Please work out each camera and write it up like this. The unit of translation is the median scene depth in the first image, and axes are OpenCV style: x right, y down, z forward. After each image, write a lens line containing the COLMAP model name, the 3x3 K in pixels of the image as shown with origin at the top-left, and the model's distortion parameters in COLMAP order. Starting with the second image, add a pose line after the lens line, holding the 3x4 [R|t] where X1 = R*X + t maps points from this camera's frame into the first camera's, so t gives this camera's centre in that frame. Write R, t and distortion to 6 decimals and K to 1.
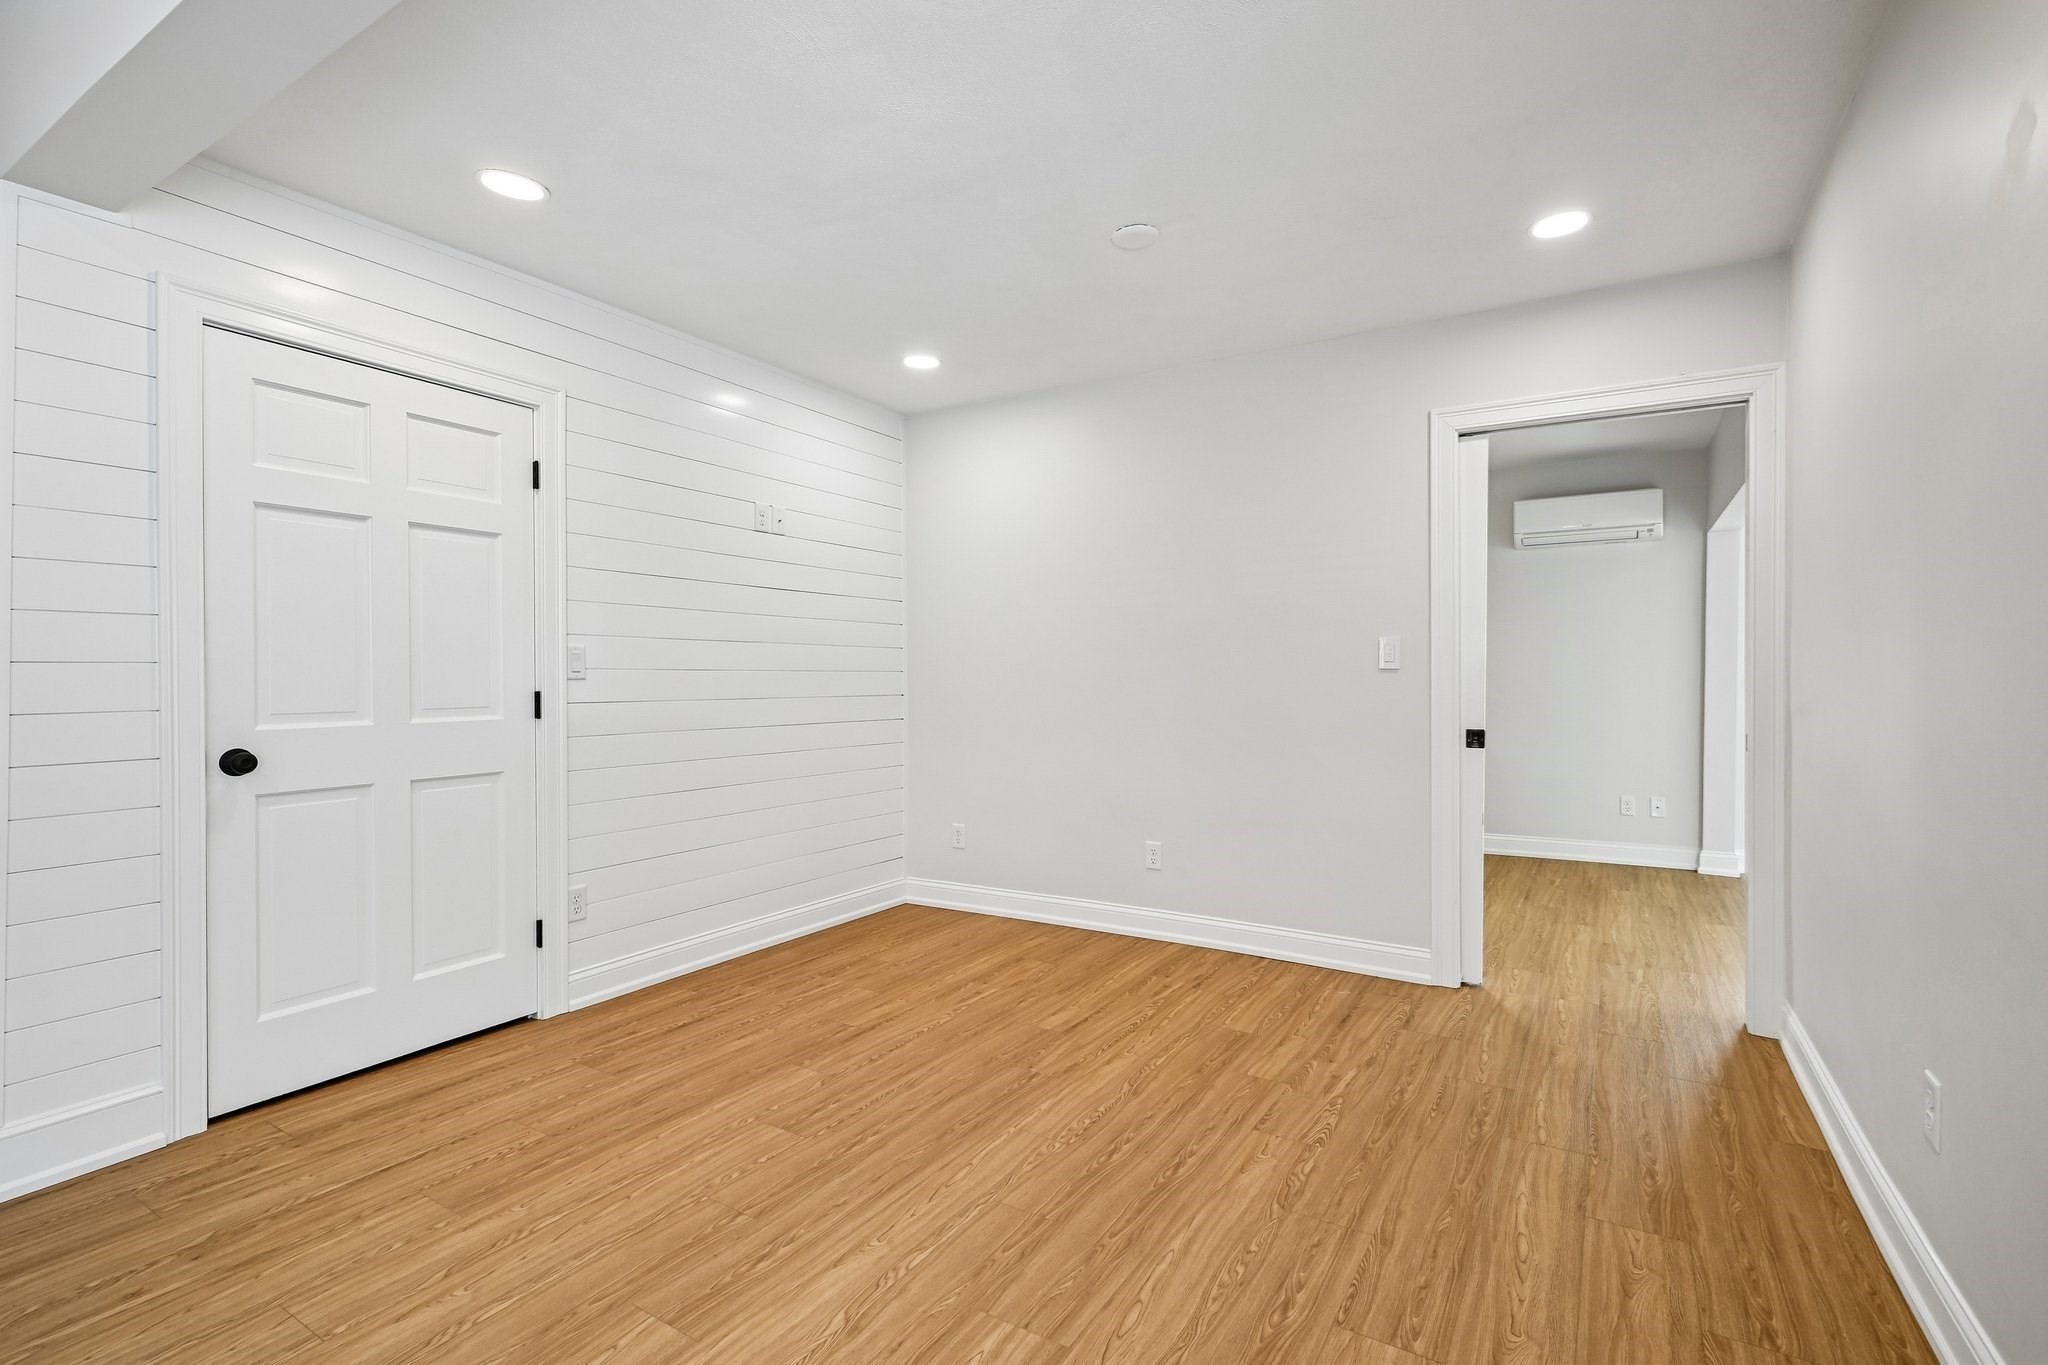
lens RADIAL K [[918.6, 0, 1062.8], [0, 918.6, 676.2], [0, 0, 1]] dist [0.000319, -0.000086]
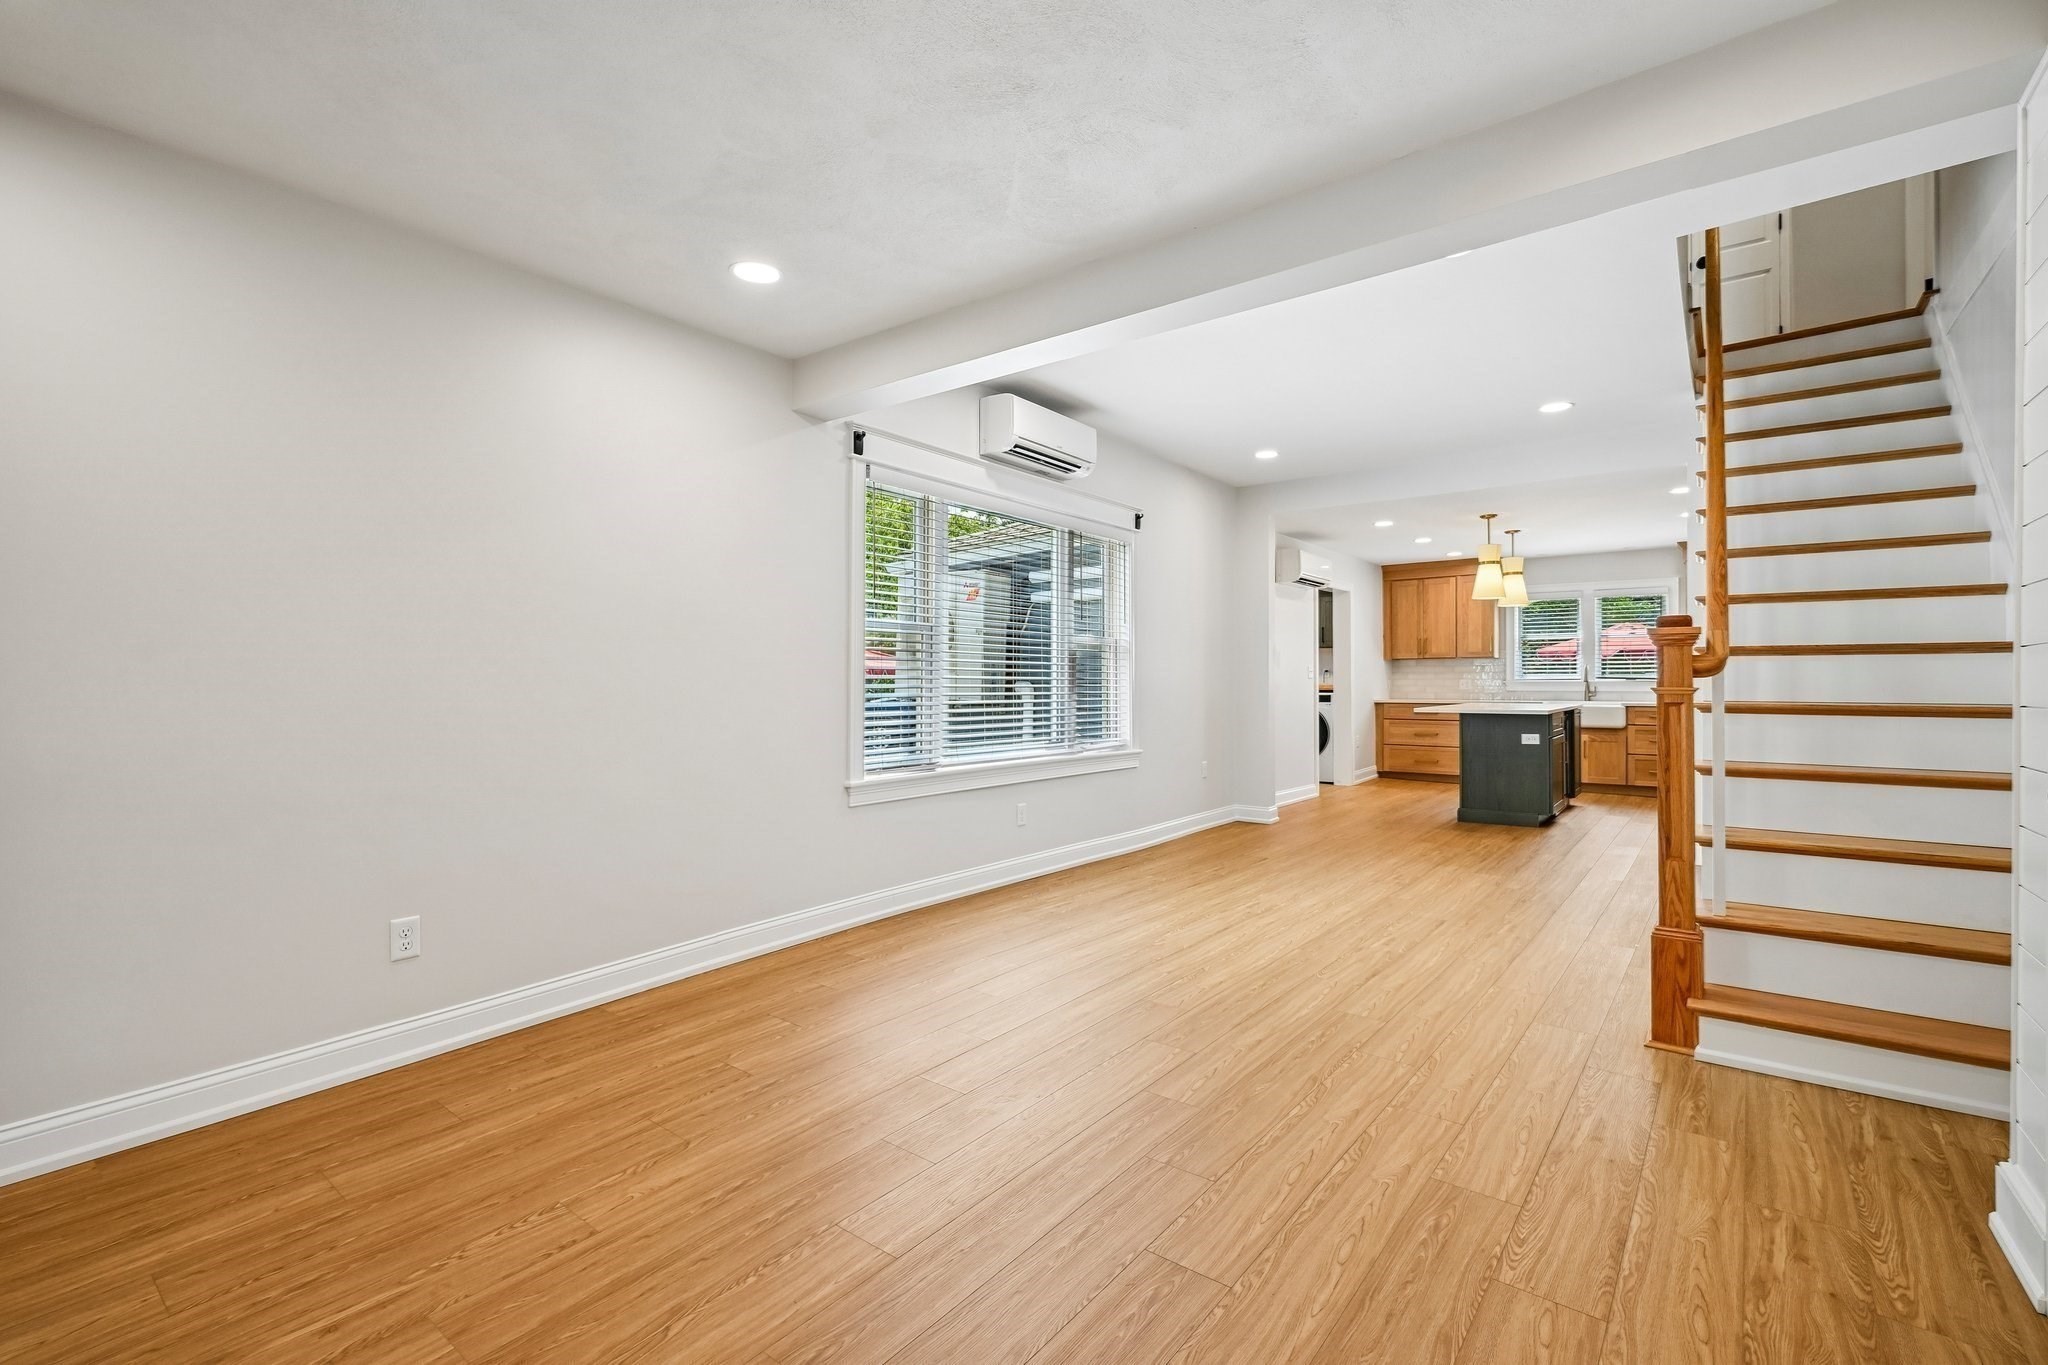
lens RADIAL K [[918.6, 0, 1024.5], [0, 918.6, 664.3], [0, 0, 1]] dist [0.000319, -0.000086]
pose [[-0.991031, 0.011105, 0.133168, -0.258658], [0.008307, 0.999733, -0.021546, 0.011556], [-0.133372, -0.020246, -0.990859, 1.632096]]
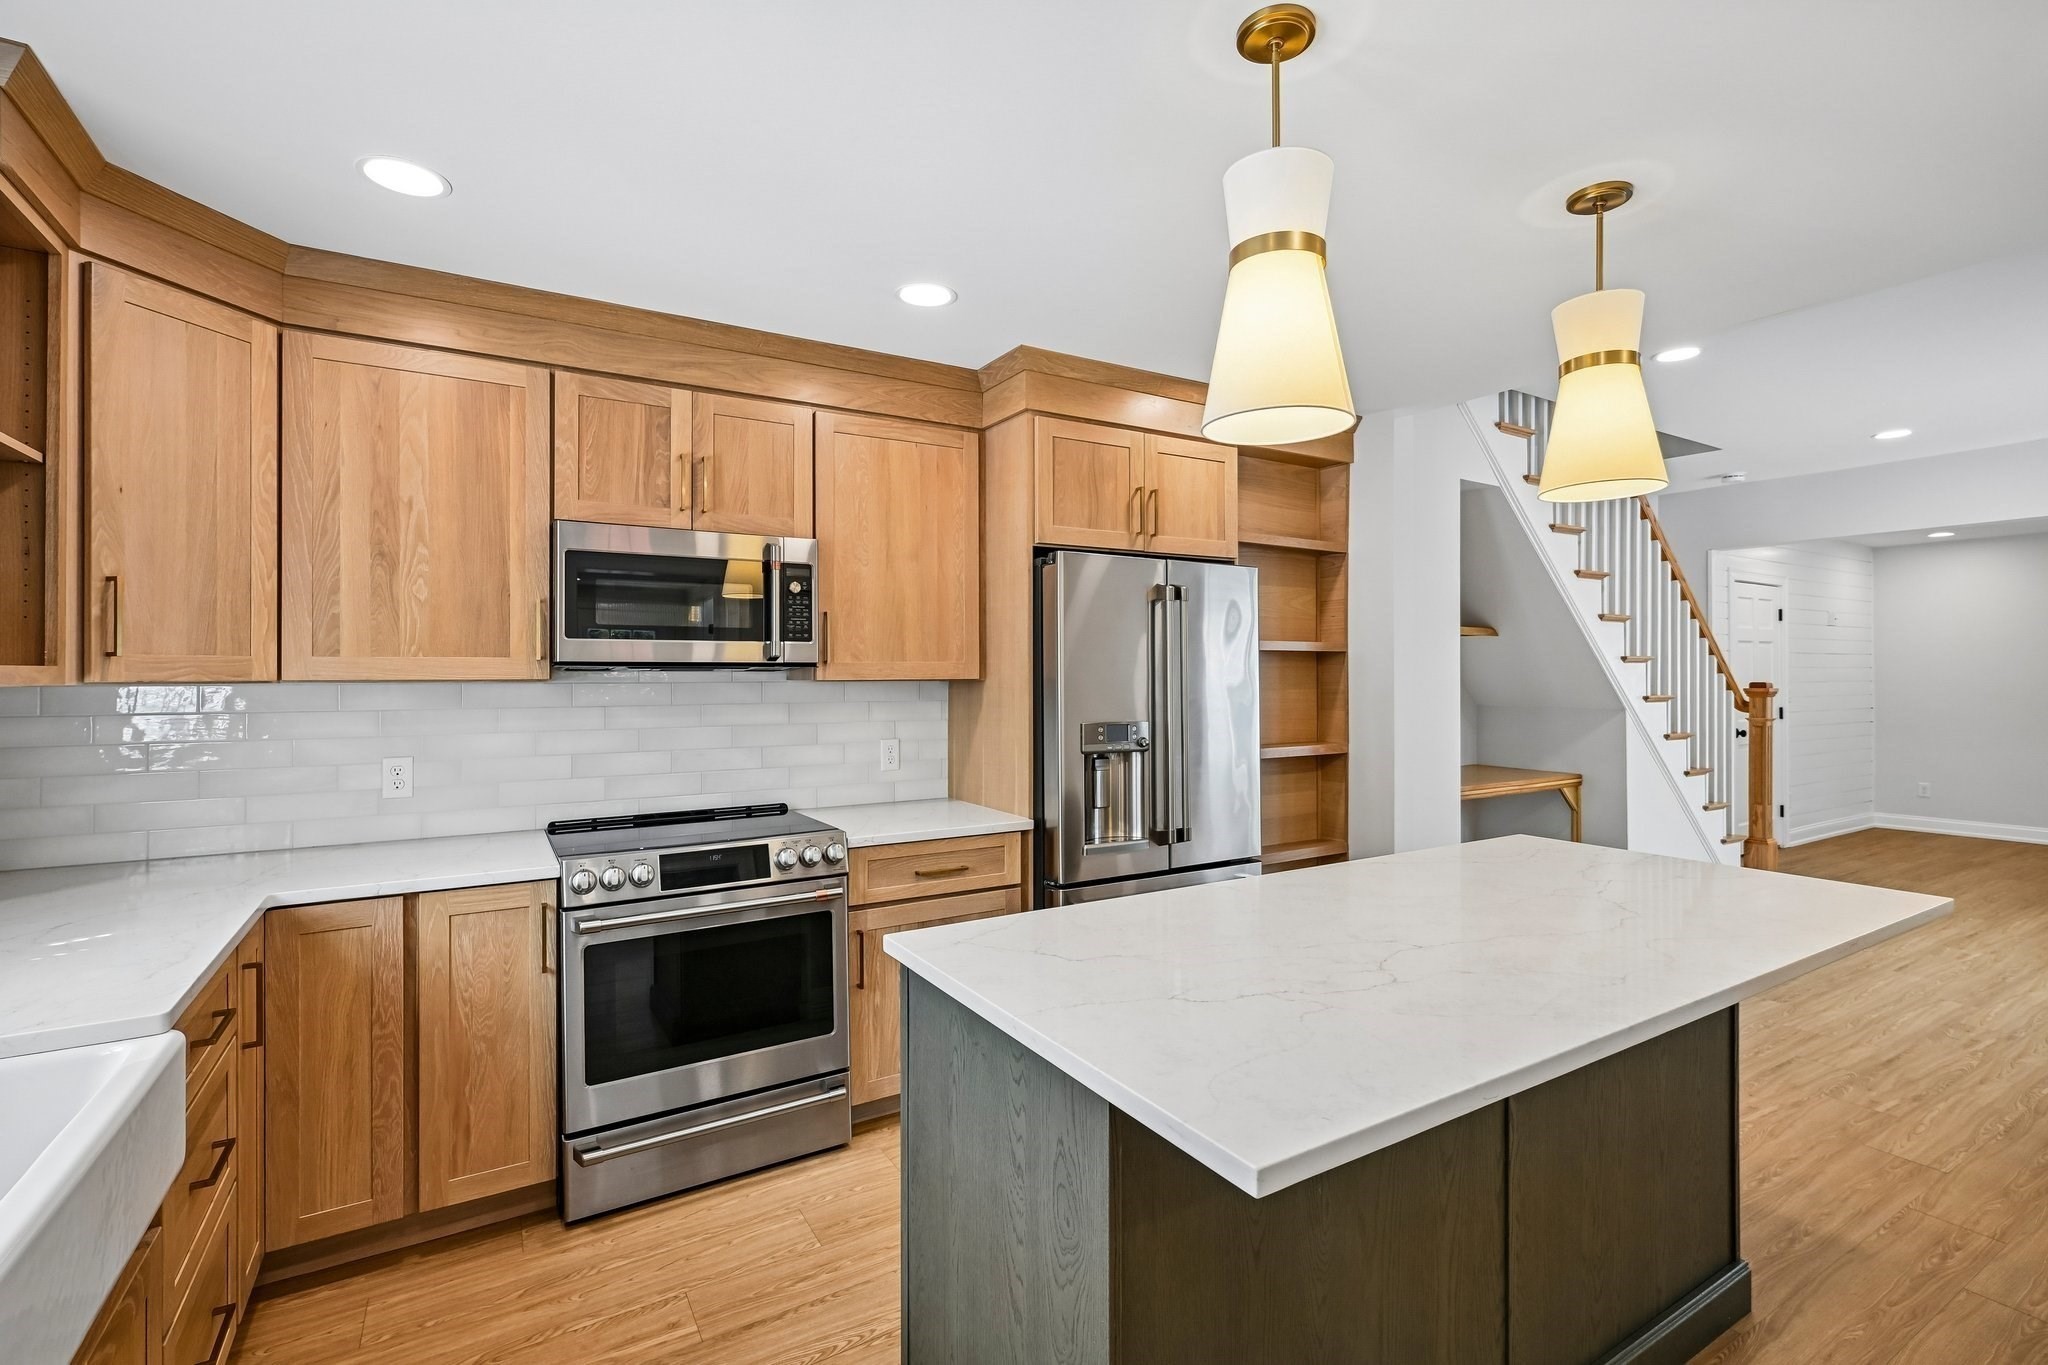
lens RADIAL K [[918.6, 0, 1010.0], [0, 918.6, 677.8], [0, 0, 1]] dist [0.000319, -0.000086]
pose [[0.876419, -0.000214, -0.481549, -1.361540], [0.002725, 0.999986, 0.004514, -0.084221], [0.481541, -0.005269, 0.876408, -2.319492]]
